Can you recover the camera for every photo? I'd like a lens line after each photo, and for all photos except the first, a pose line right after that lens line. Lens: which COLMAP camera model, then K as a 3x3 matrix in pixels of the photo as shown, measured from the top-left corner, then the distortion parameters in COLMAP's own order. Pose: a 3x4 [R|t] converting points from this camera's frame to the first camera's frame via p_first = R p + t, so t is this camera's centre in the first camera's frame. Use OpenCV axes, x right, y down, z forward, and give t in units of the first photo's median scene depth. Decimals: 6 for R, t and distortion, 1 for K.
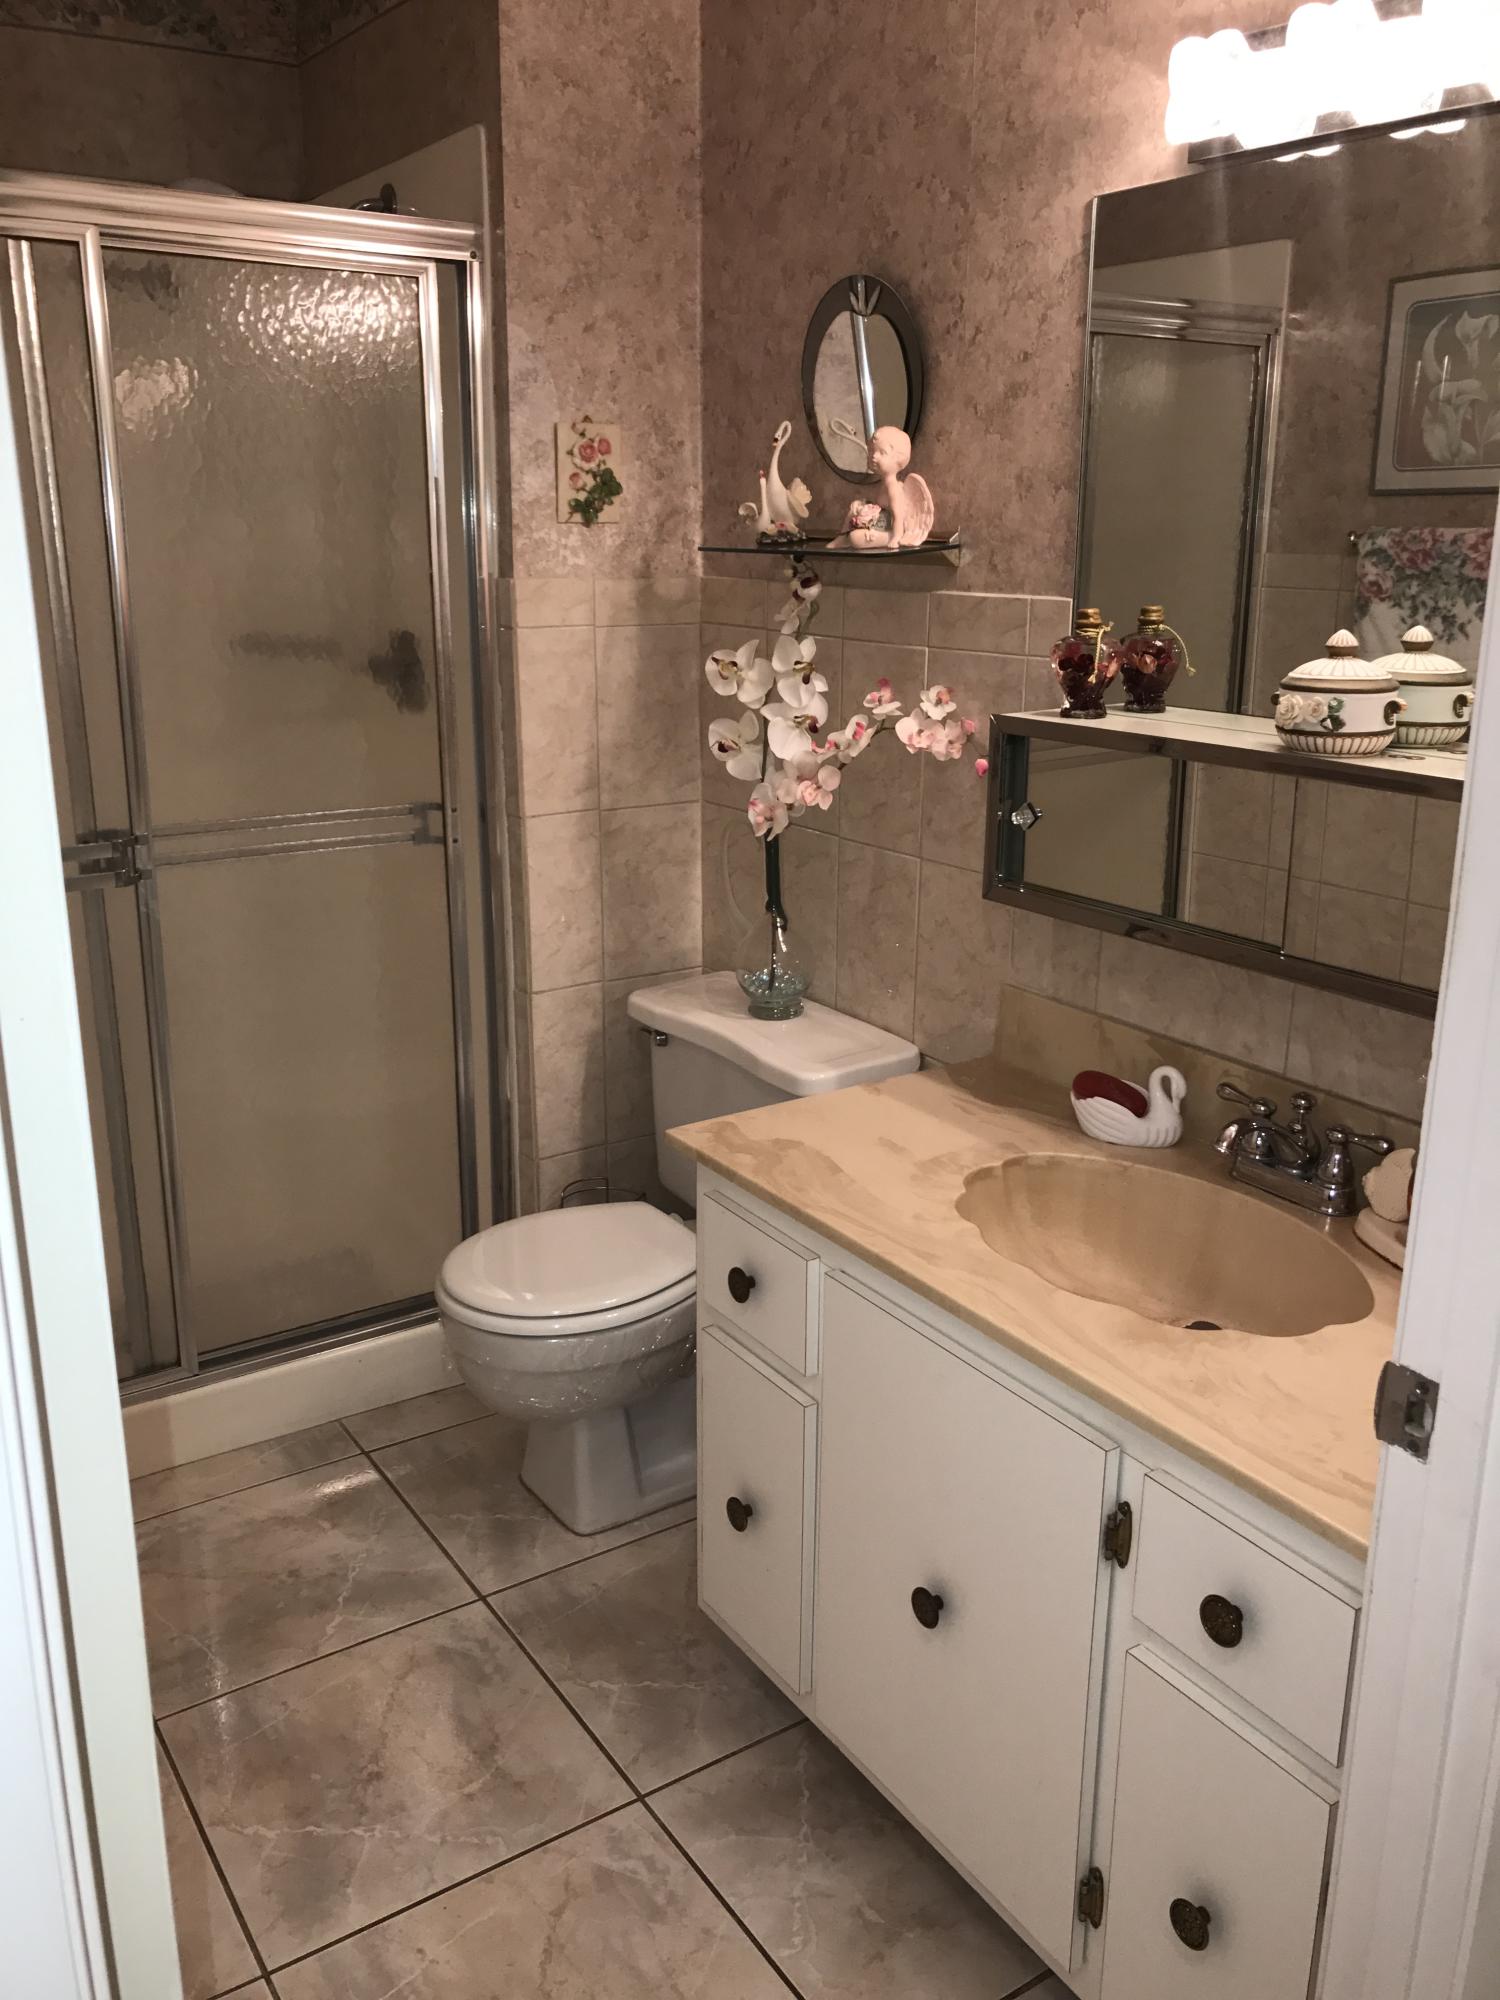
lens RADIAL K [[1647.8, 0, 759.9], [0, 1647.8, 990.9], [0, 0, 1]] dist [0.017071, -0.019724]
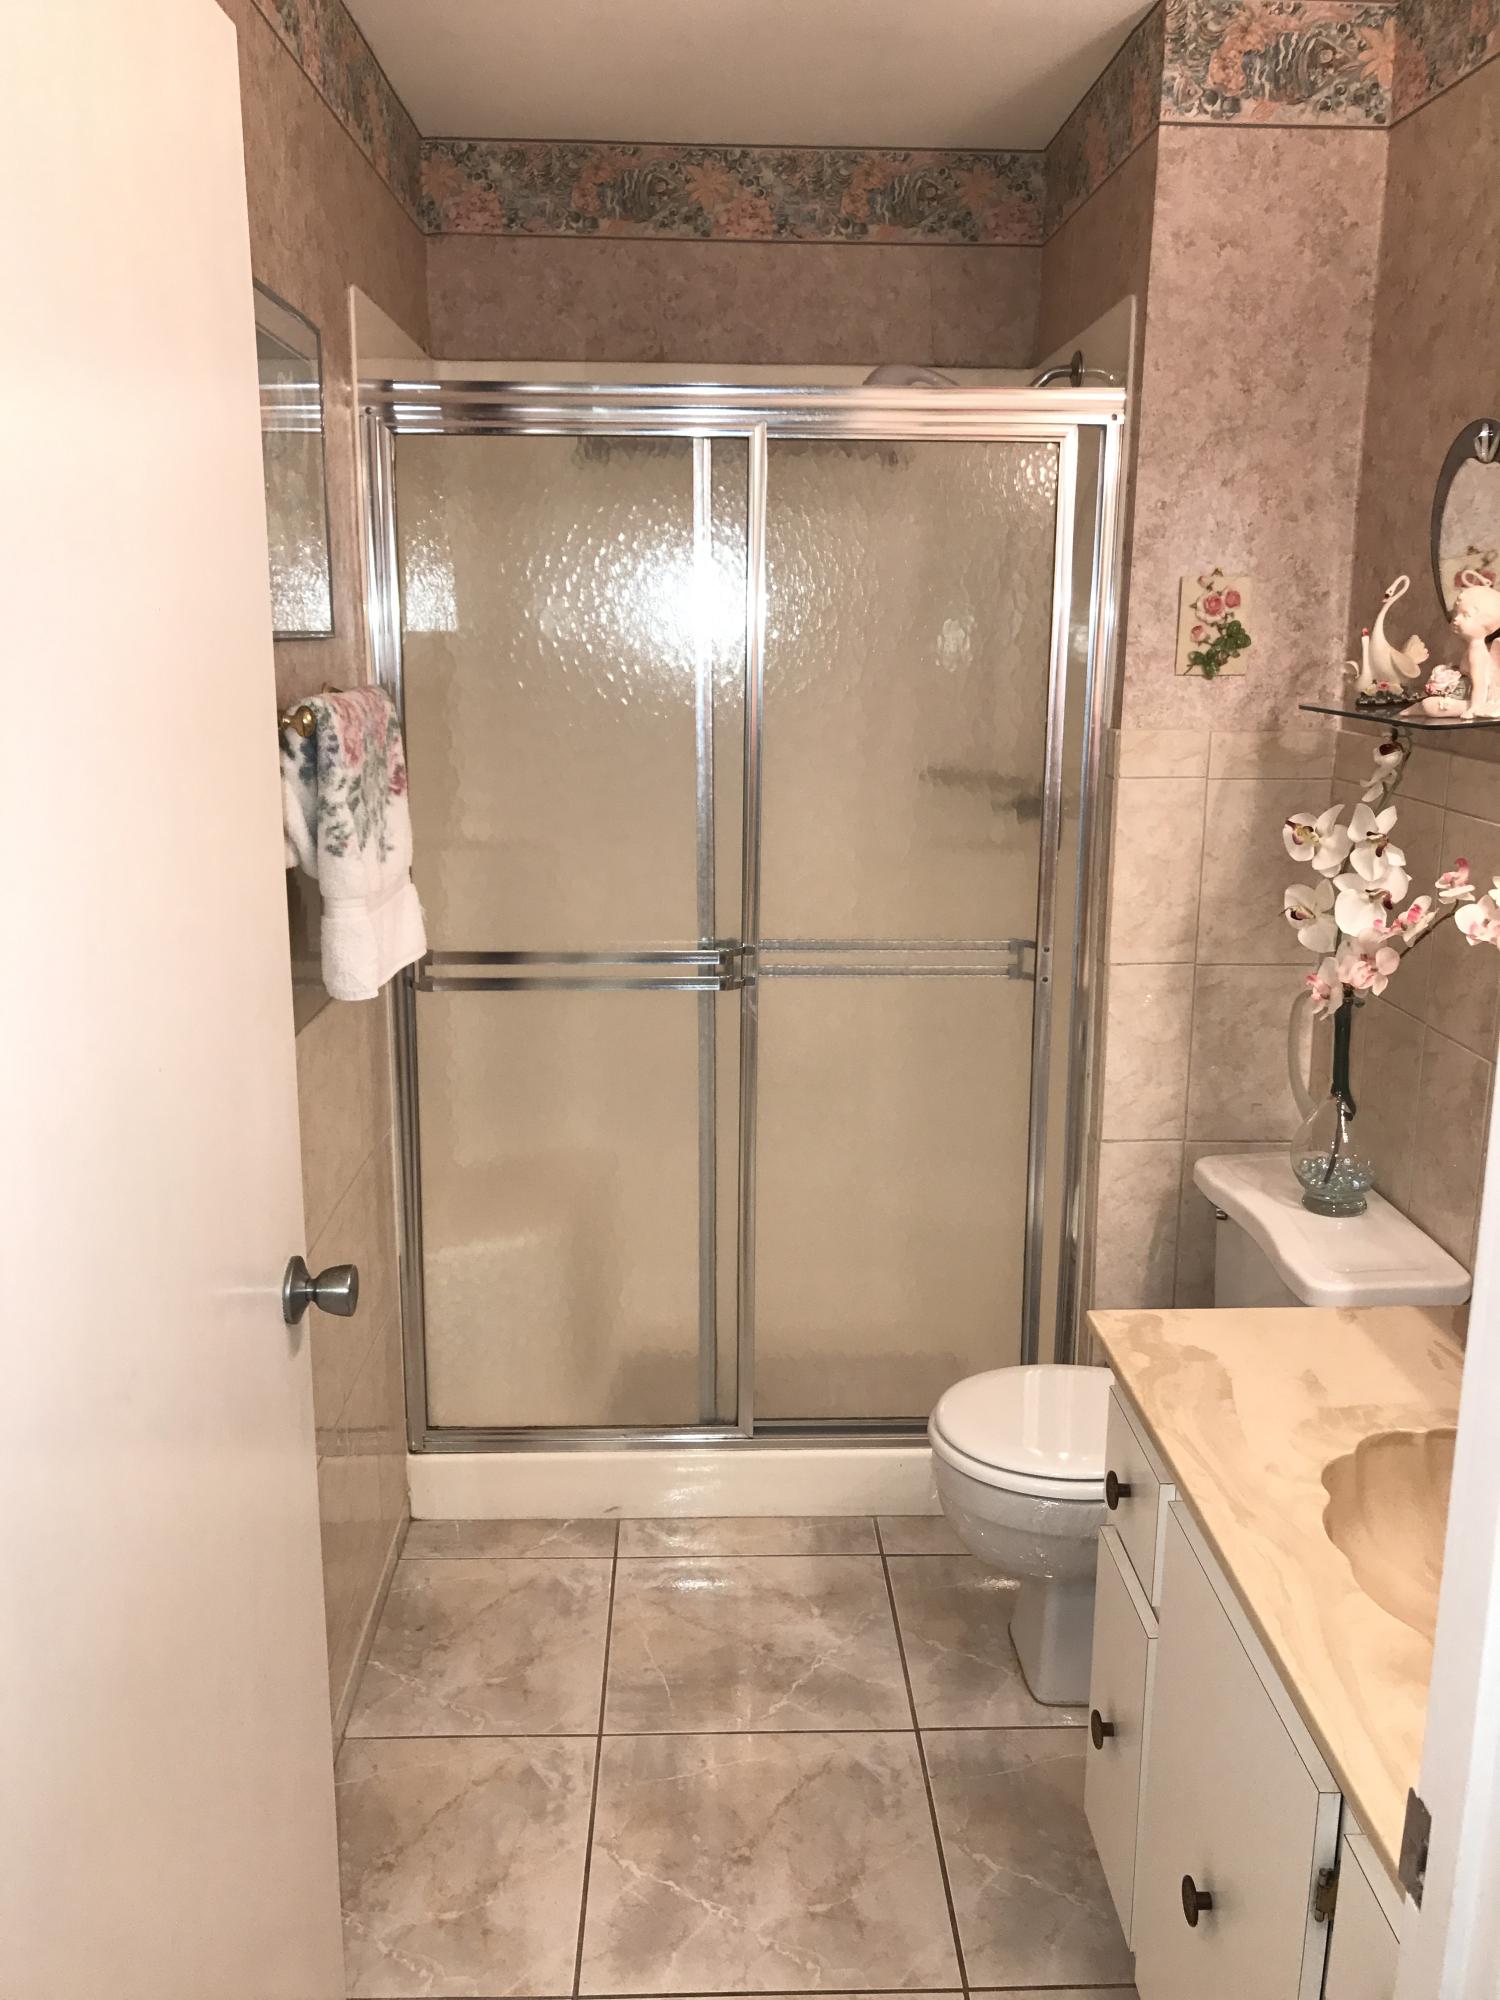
lens RADIAL K [[1647.8, 0, 752.4], [0, 1647.8, 986.3], [0, 0, 1]] dist [0.017071, -0.019724]
pose [[0.847944, 0.114294, -0.517618, 0.204125], [-0.145507, 0.989156, -0.019951, -0.043998], [0.509725, 0.092234, 0.855379, 0.042376]]
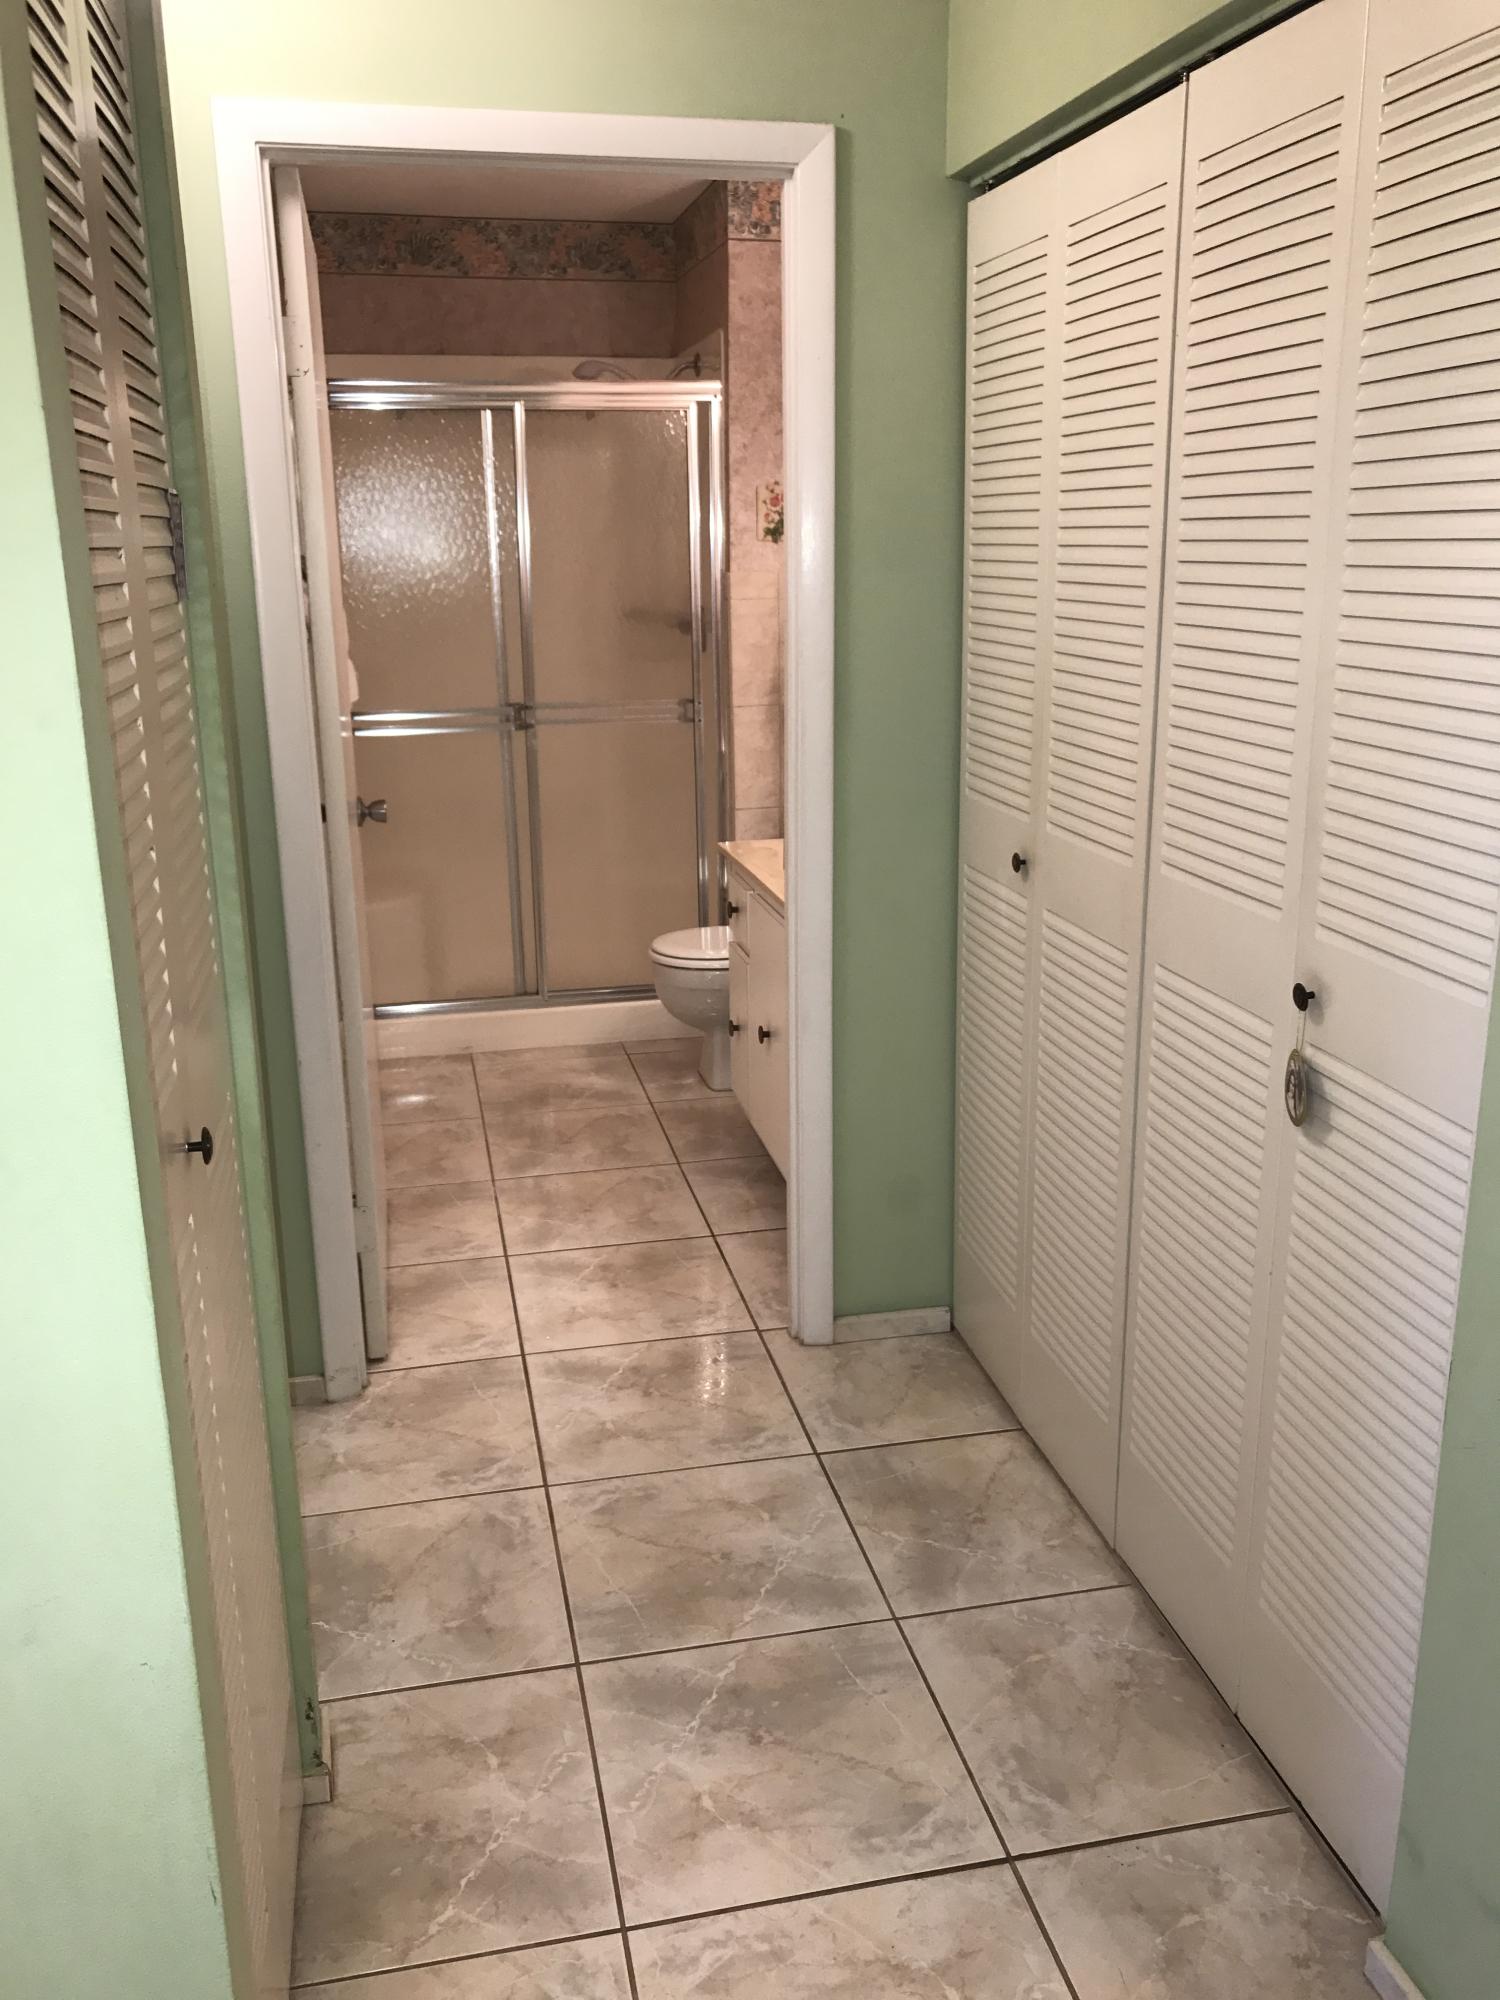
lens RADIAL K [[1647.8, 0, 741.7], [0, 1647.8, 999.7], [0, 0, 1]] dist [0.017071, -0.019724]
pose [[0.929107, 0.081907, -0.360626, 0.572935], [-0.083623, 0.996438, 0.010873, 0.204578], [0.360232, 0.020055, 0.932647, -0.701557]]
